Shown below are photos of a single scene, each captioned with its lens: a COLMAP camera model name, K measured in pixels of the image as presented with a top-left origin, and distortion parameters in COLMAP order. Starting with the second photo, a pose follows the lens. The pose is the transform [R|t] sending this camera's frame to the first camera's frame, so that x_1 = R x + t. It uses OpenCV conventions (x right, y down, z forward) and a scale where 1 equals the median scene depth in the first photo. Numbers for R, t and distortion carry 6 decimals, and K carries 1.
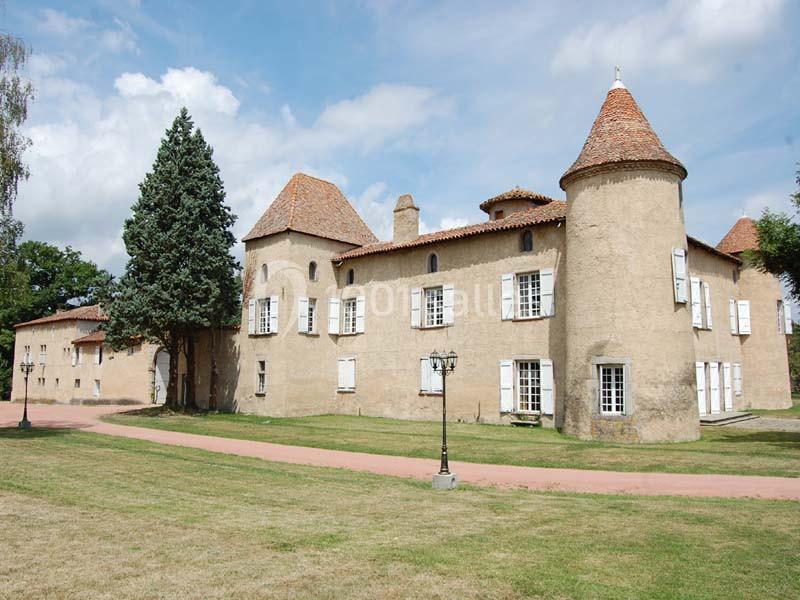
lens RADIAL K [[693.0, 0, 400.0], [0, 693.0, 300.0], [0, 0, 1]] dist [-0.186642, 0.000963]
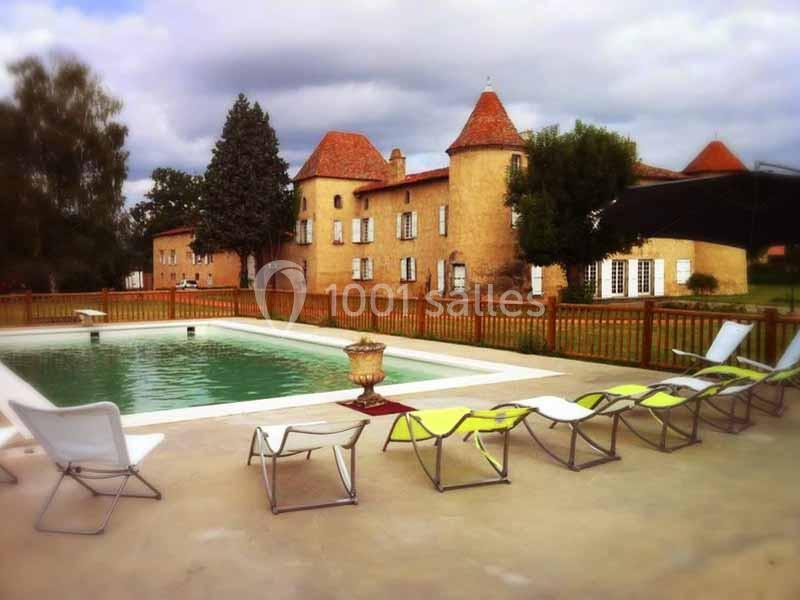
lens RADIAL K [[548.5, 0, 400.0], [0, 548.5, 300.0], [0, 0, 1]] dist [-0.043166, 0.002598]
pose [[0.994387, 0.006384, -0.105610, 0.141296], [0.010798, 0.986843, 0.161322, -0.020860], [0.105250, -0.161557, 0.981235, -0.201010]]
